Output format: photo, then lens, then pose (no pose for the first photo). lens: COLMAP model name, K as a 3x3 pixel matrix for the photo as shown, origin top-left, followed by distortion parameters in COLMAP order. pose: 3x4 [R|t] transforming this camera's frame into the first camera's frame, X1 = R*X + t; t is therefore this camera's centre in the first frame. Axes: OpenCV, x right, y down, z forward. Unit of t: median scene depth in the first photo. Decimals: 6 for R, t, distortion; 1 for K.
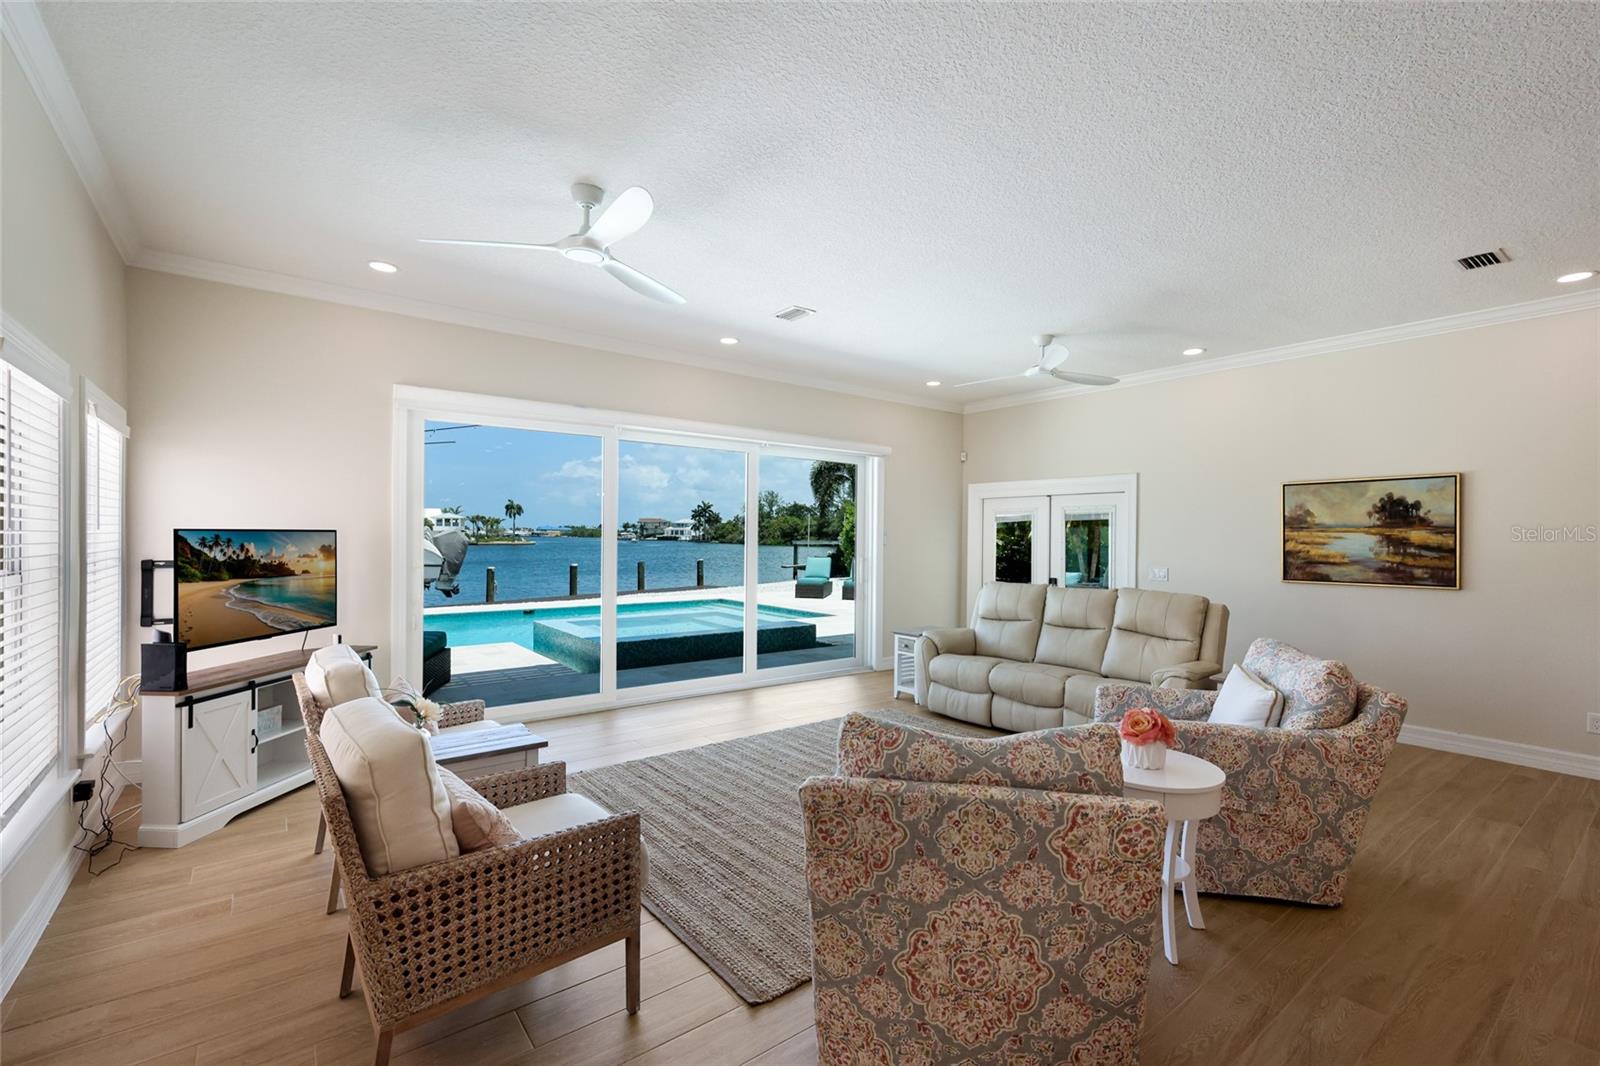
lens RADIAL K [[699.9, 0, 795.1], [0, 699.9, 537.7], [0, 0, 1]] dist [0.009041, 0.000102]
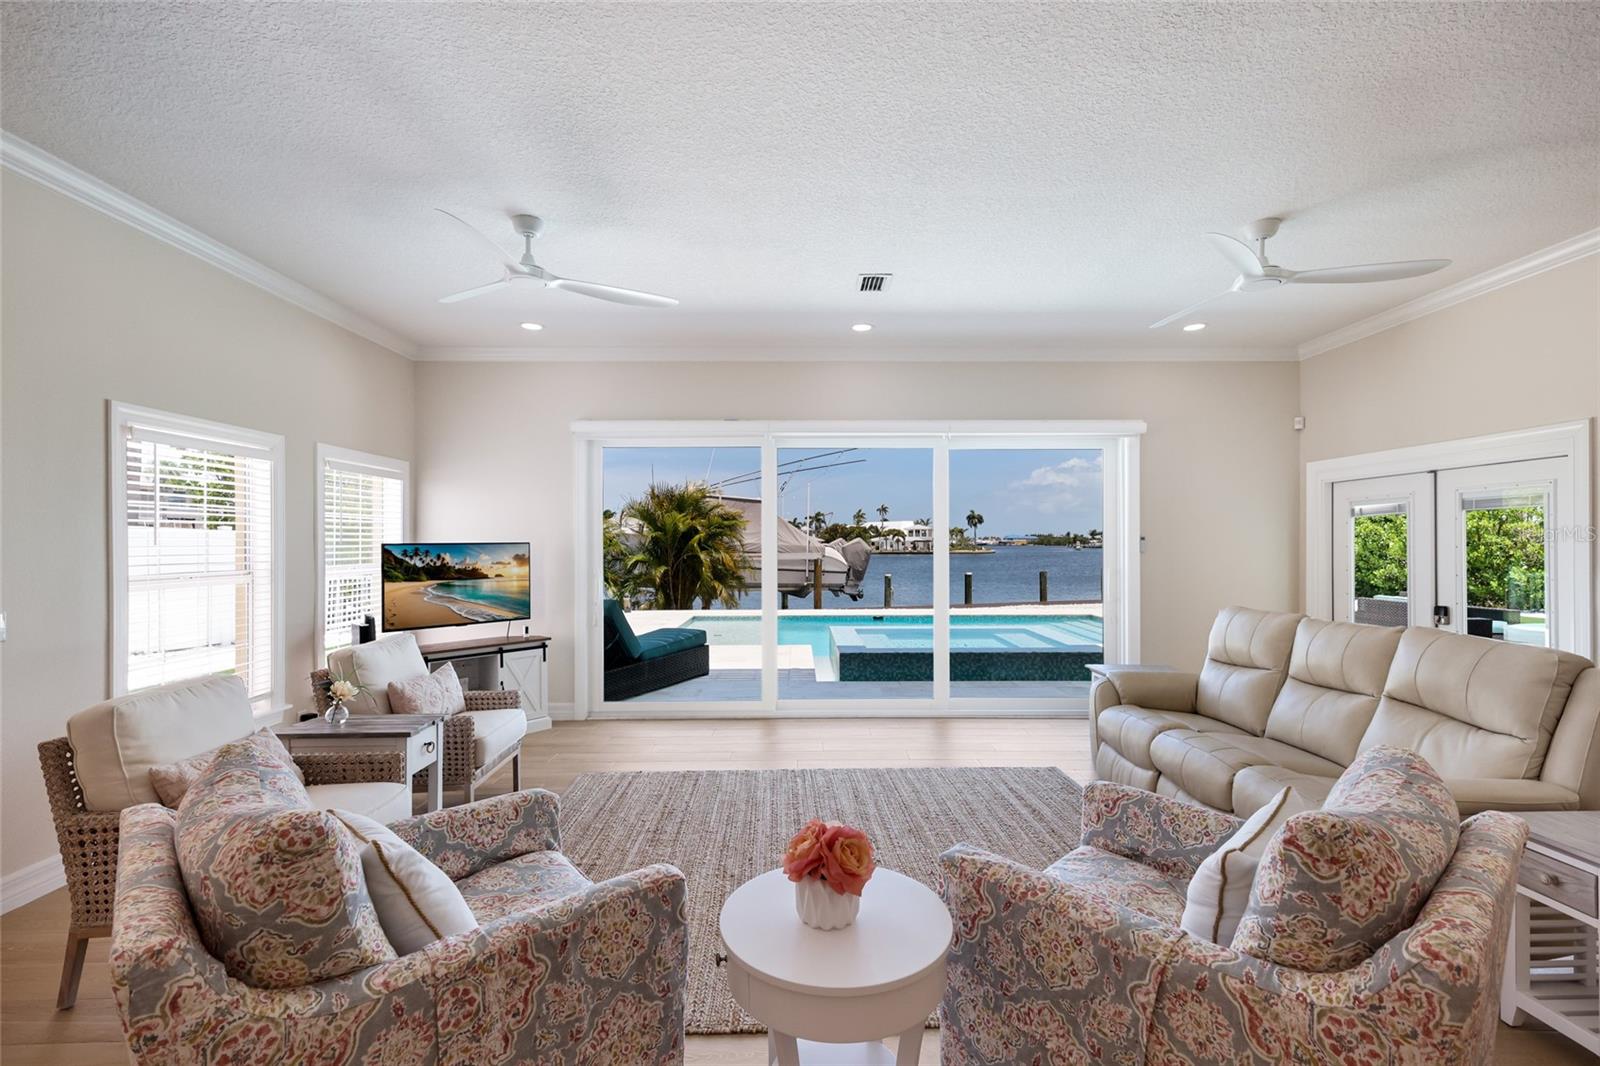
lens RADIAL K [[699.9, 0, 795.0], [0, 699.9, 542.5], [0, 0, 1]] dist [0.009041, 0.000102]
pose [[0.799377, -0.013087, -0.600687, 0.159283], [0.010119, 0.999914, -0.008318, 0.001314], [0.600744, 0.000571, 0.799441, 0.095646]]
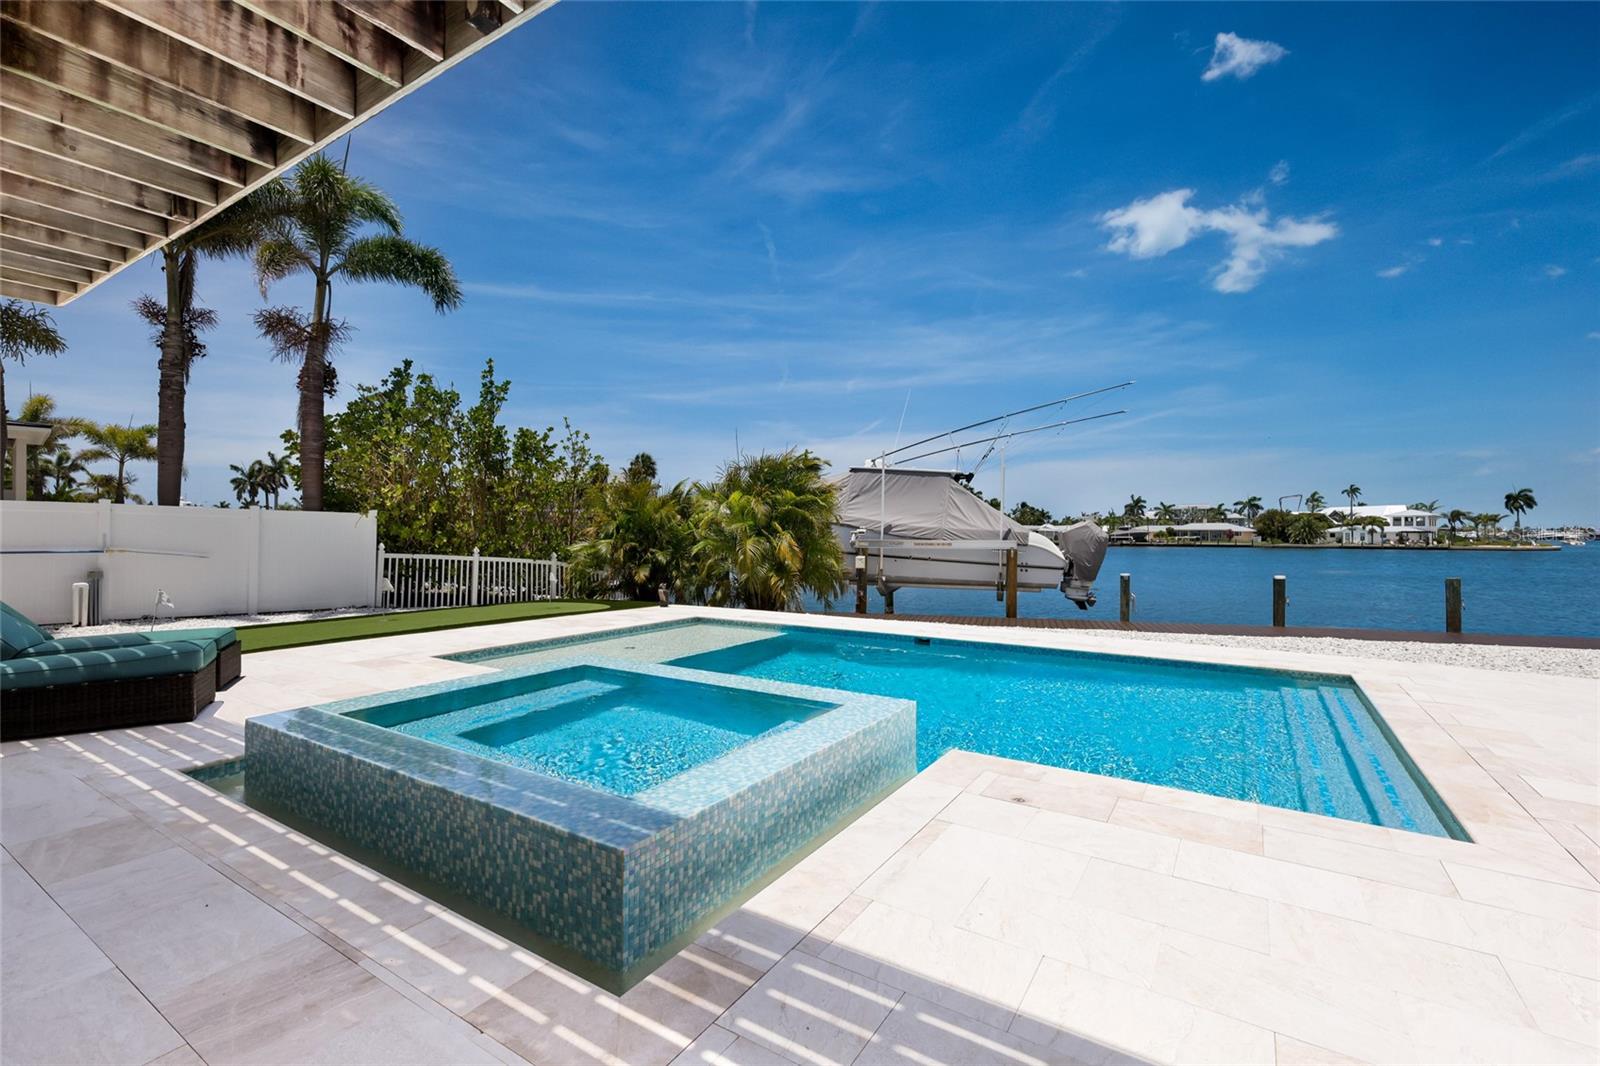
lens RADIAL K [[699.9, 0, 791.7], [0, 699.9, 532.6], [0, 0, 1]] dist [0.009041, 0.000102]
pose [[0.352770, -0.006425, -0.935688, 0.204043], [-0.003919, 0.999958, -0.008344, 0.010960], [0.935702, 0.006610, 0.352729, 0.694842]]
